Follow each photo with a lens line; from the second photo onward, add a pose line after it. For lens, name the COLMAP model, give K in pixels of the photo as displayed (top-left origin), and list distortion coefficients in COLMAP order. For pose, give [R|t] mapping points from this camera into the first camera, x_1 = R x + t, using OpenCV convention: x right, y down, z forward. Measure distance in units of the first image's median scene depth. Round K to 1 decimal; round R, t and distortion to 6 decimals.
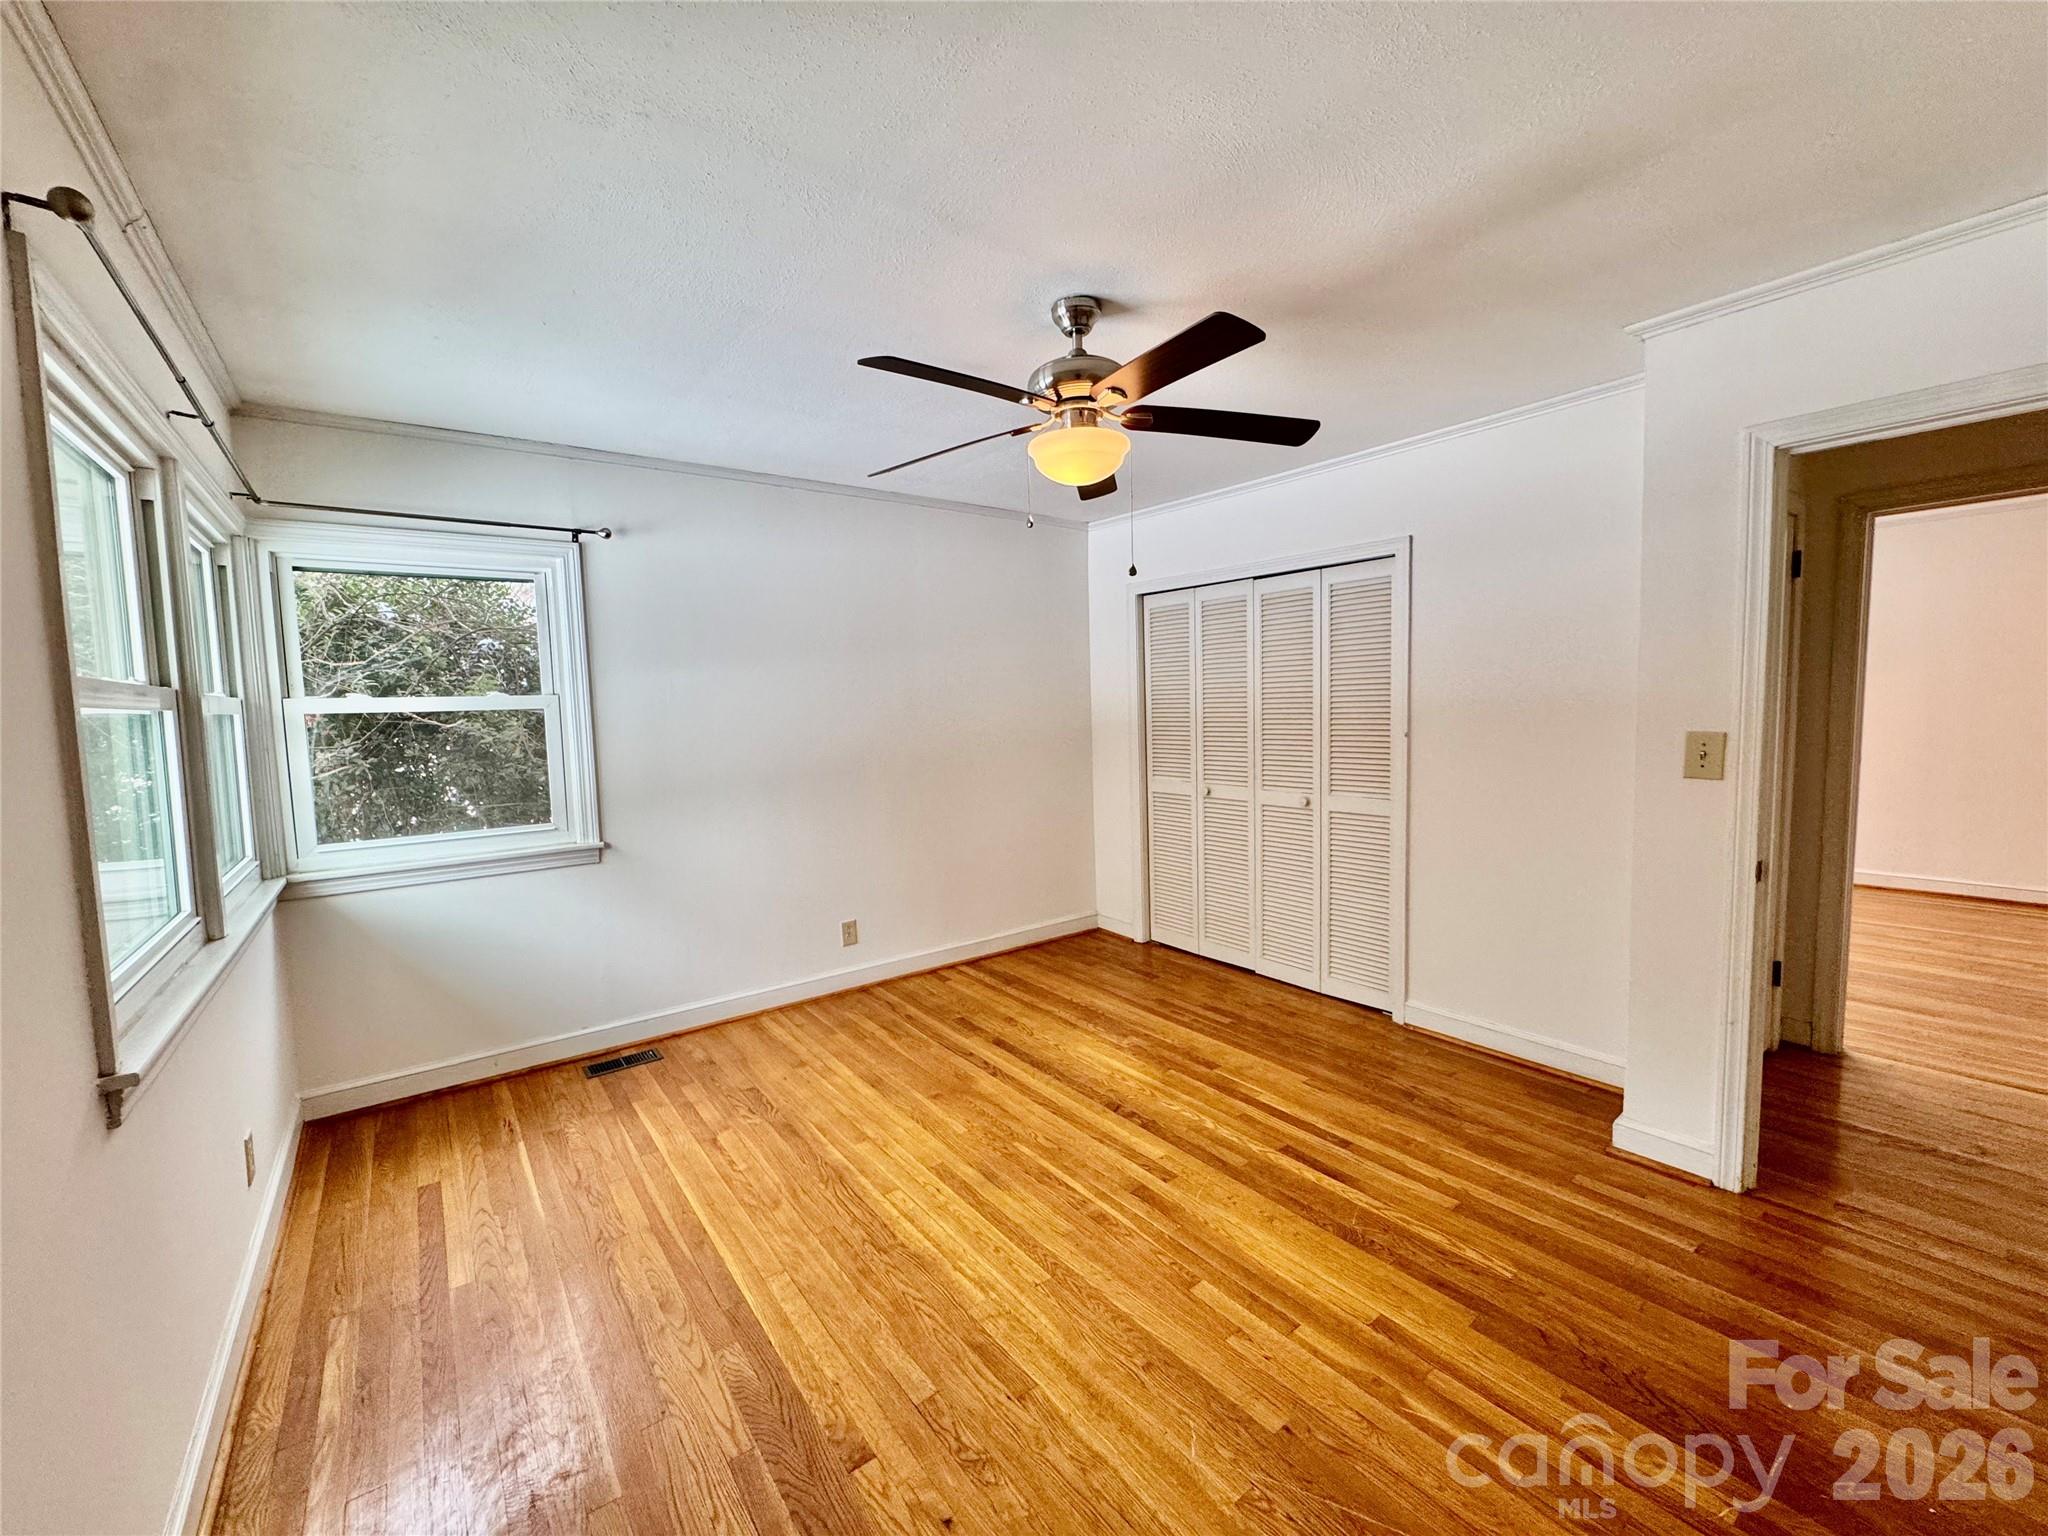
lens RADIAL K [[816.7, 0, 1012.7], [0, 816.7, 764.5], [0, 0, 1]] dist [-0.003113, 0.001770]
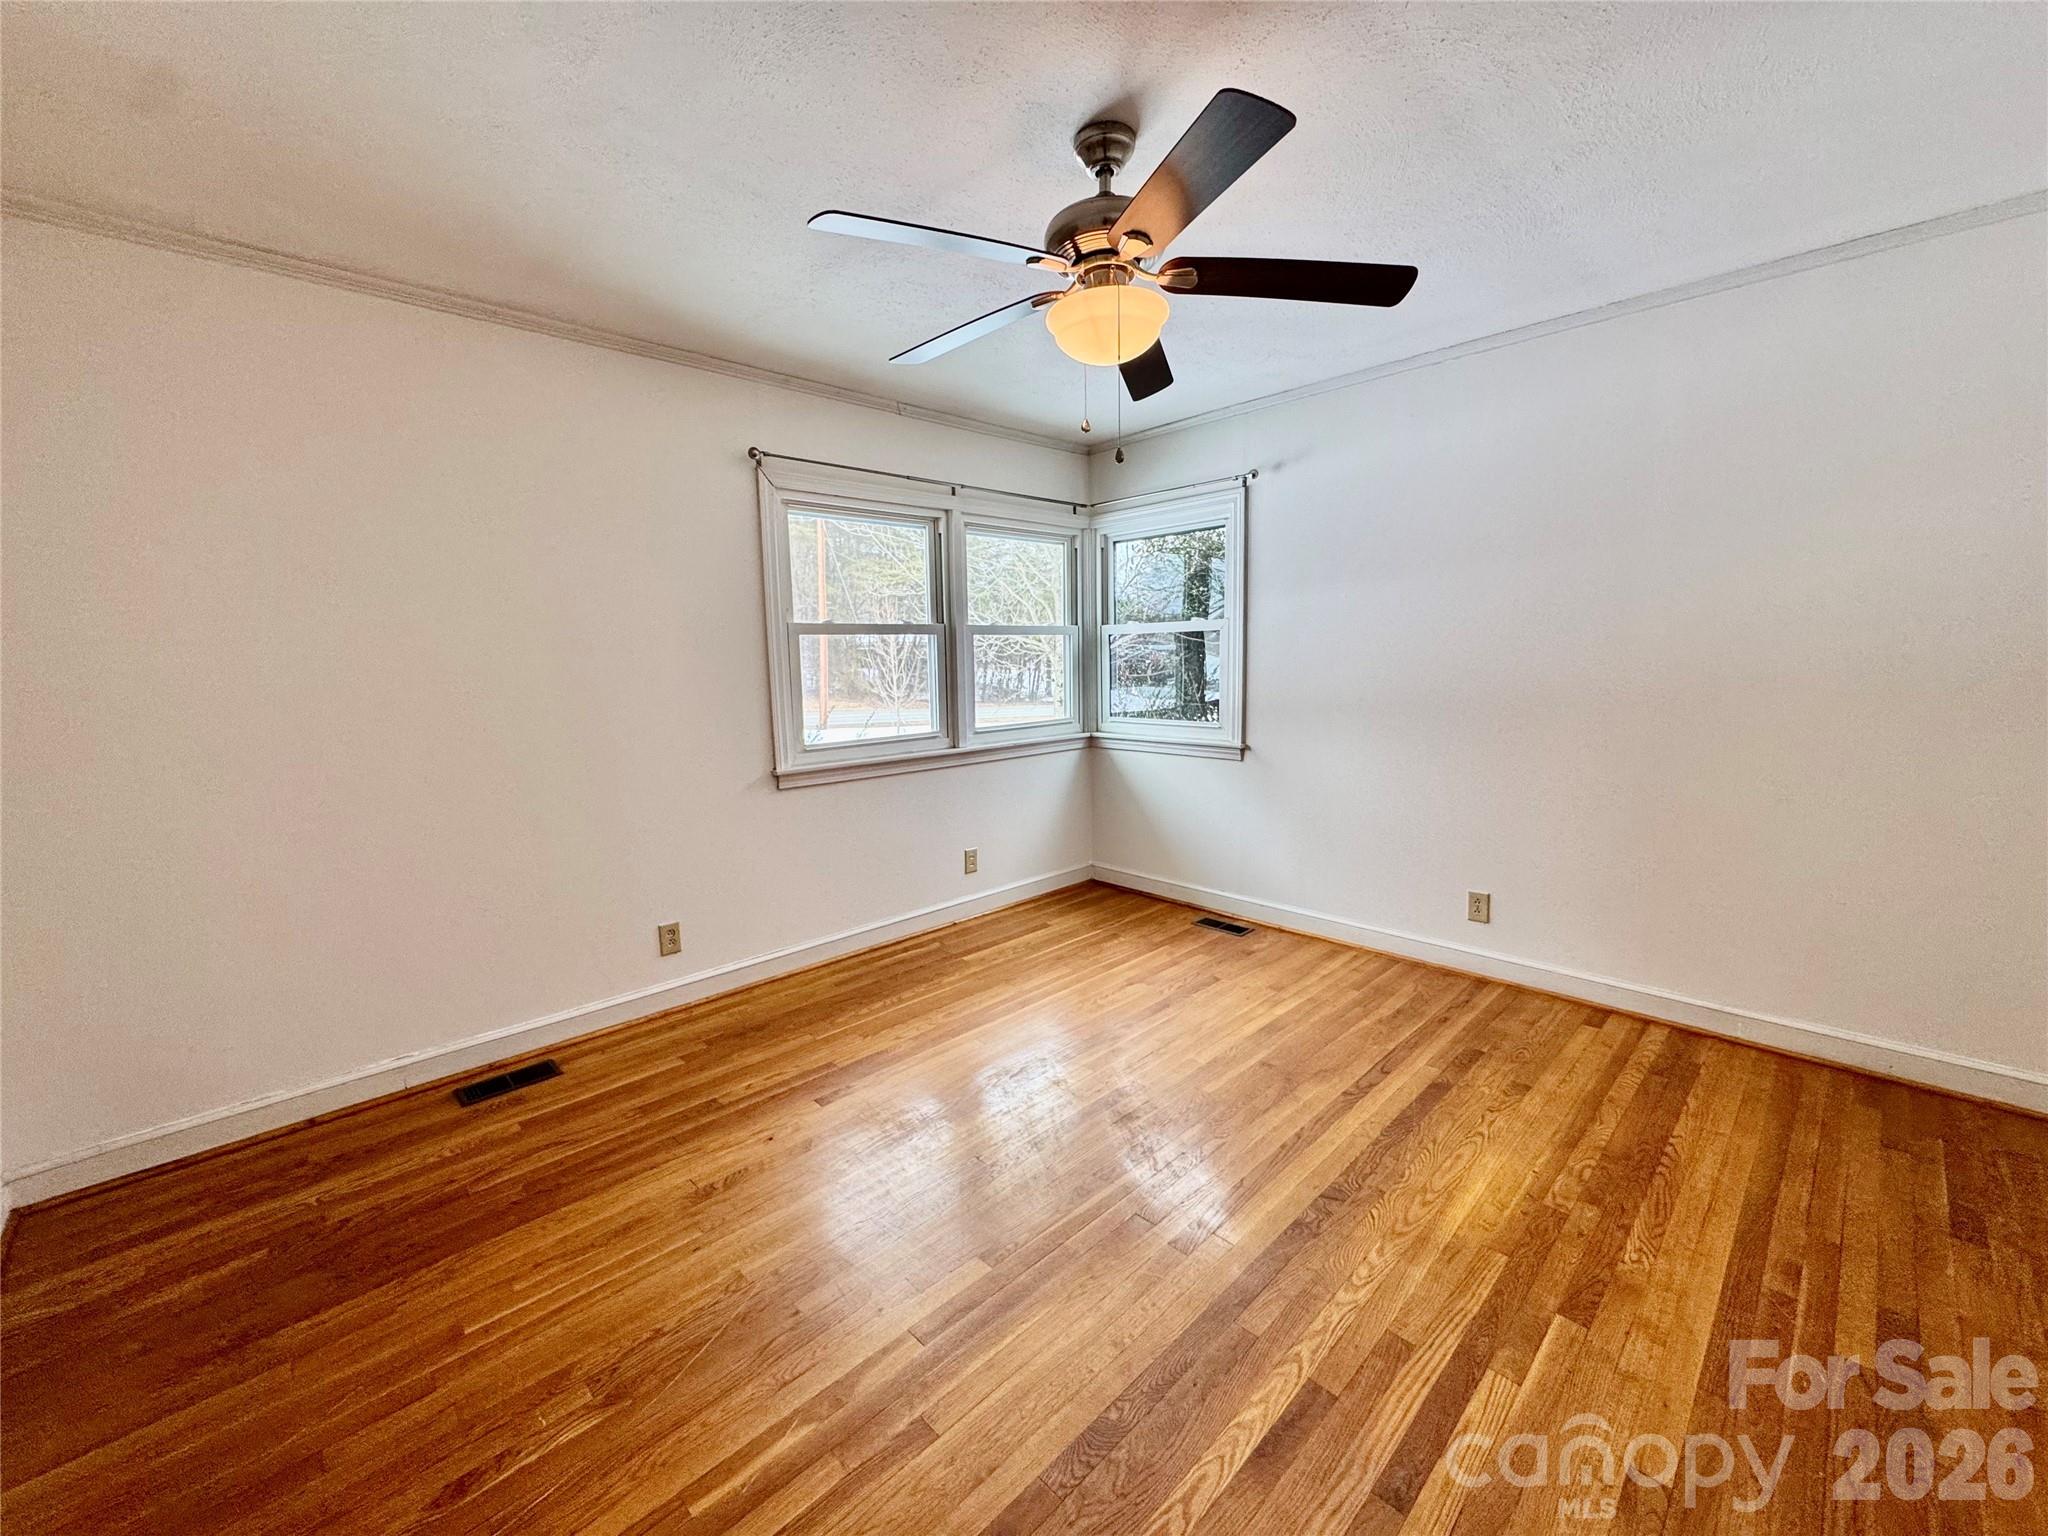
lens RADIAL K [[816.7, 0, 1024.7], [0, 816.7, 760.5], [0, 0, 1]] dist [-0.003113, 0.001770]
pose [[0.128616, 0.155169, -0.979480, 0.615940], [-0.057096, 0.987203, 0.148895, -0.038442], [0.990049, 0.036774, 0.135830, 0.526964]]
